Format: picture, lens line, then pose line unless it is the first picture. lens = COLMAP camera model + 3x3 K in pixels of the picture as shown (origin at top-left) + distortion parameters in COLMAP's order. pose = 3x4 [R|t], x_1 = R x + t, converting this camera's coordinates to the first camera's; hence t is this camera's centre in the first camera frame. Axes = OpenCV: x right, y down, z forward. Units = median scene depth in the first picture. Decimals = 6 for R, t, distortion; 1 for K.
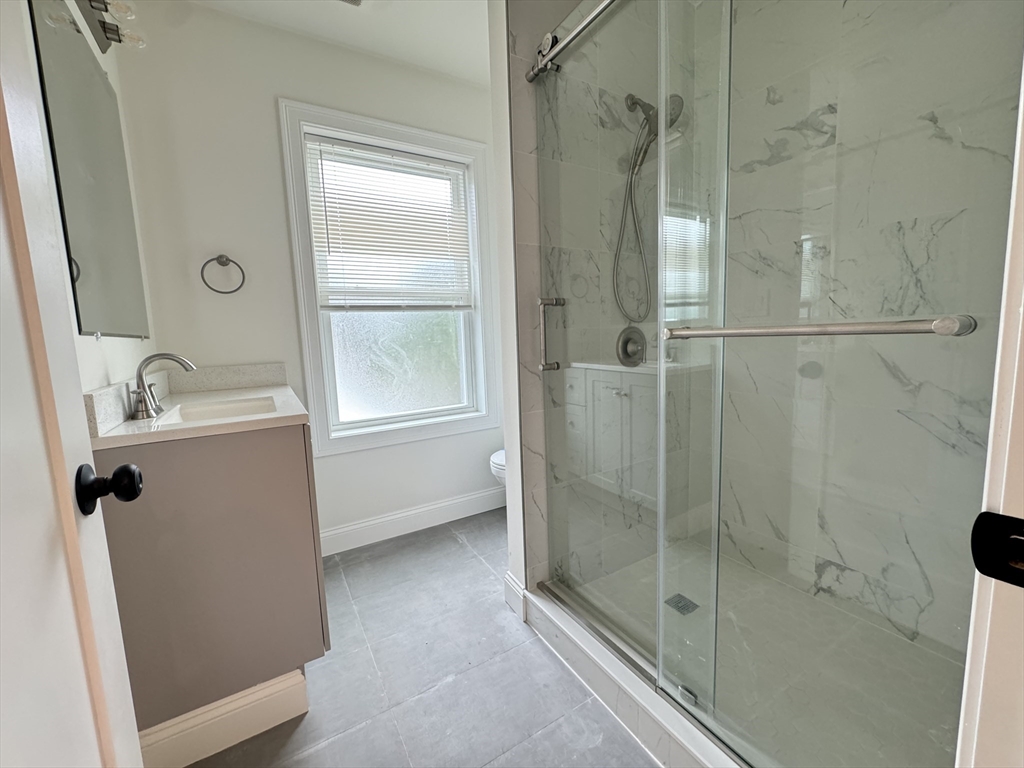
lens RADIAL K [[409.3, 0, 513.9], [0, 409.3, 382.3], [0, 0, 1]] dist [-0.005432, 0.001276]
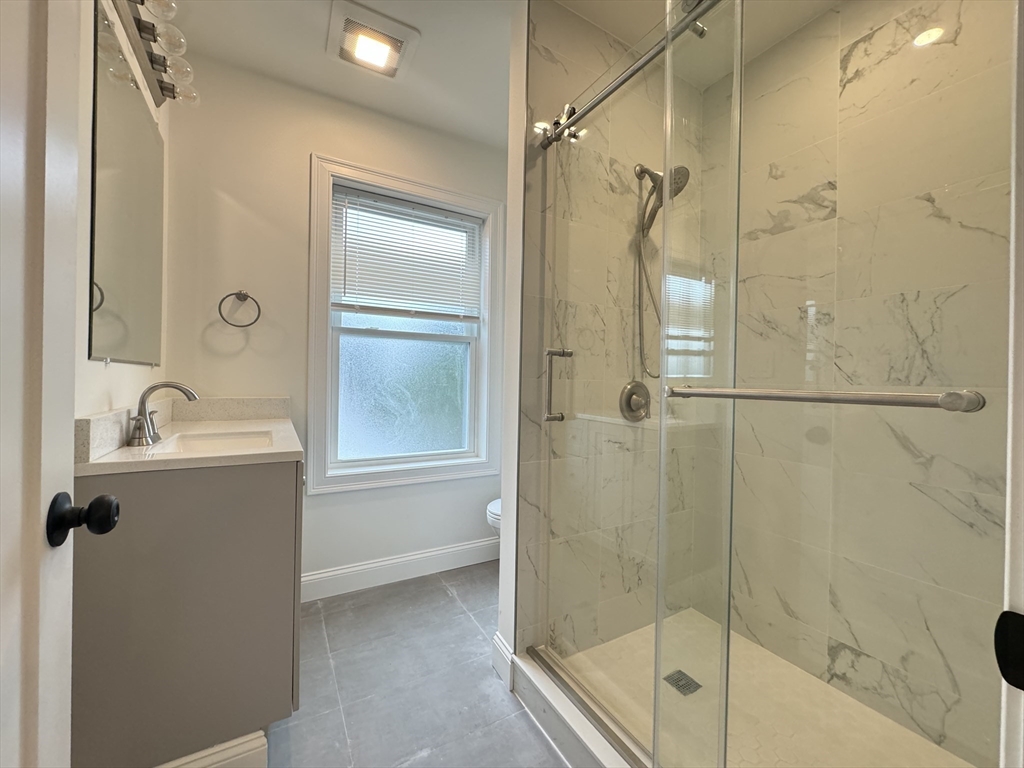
lens RADIAL K [[409.3, 0, 511.3], [0, 409.3, 383.3], [0, 0, 1]] dist [-0.005432, 0.001276]
pose [[0.998247, 0.055889, -0.019465, 0.006502], [-0.057713, 0.992138, -0.111046, -0.002982], [0.013106, 0.111975, 0.993625, 0.004288]]
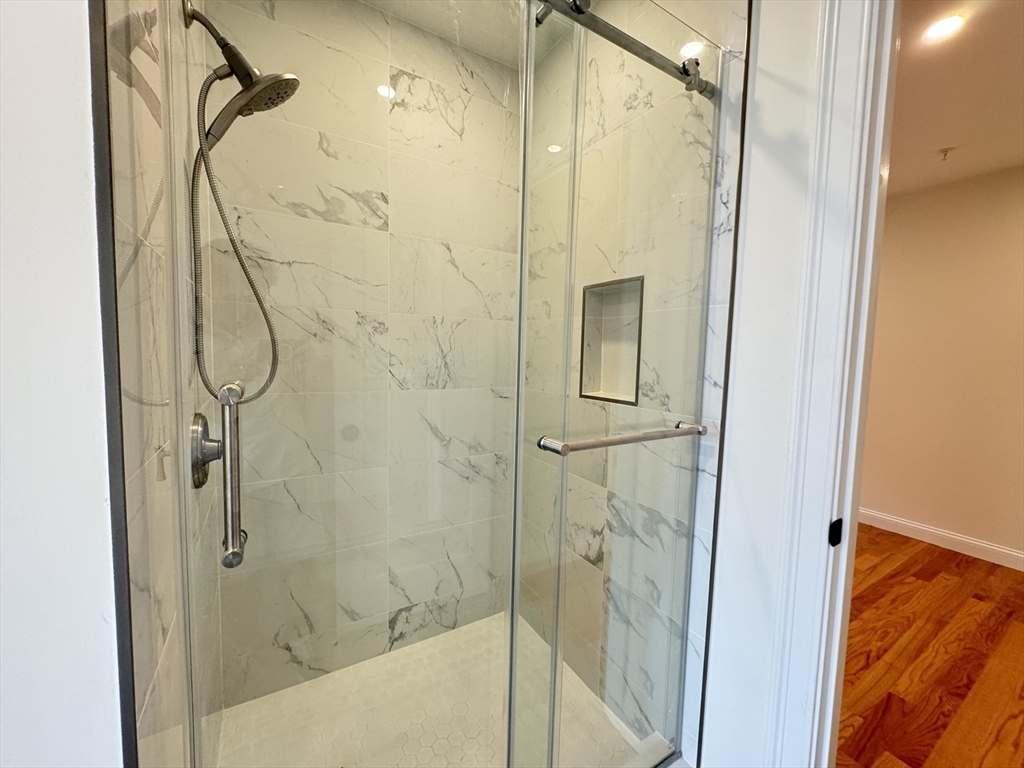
lens RADIAL K [[409.3, 0, 515.6], [0, 409.3, 381.5], [0, 0, 1]] dist [-0.005432, 0.001276]
pose [[-0.003278, -0.038855, 0.999239, -0.318365], [0.091942, 0.995001, 0.038992, -0.197043], [-0.995759, 0.092000, 0.000311, 0.692845]]
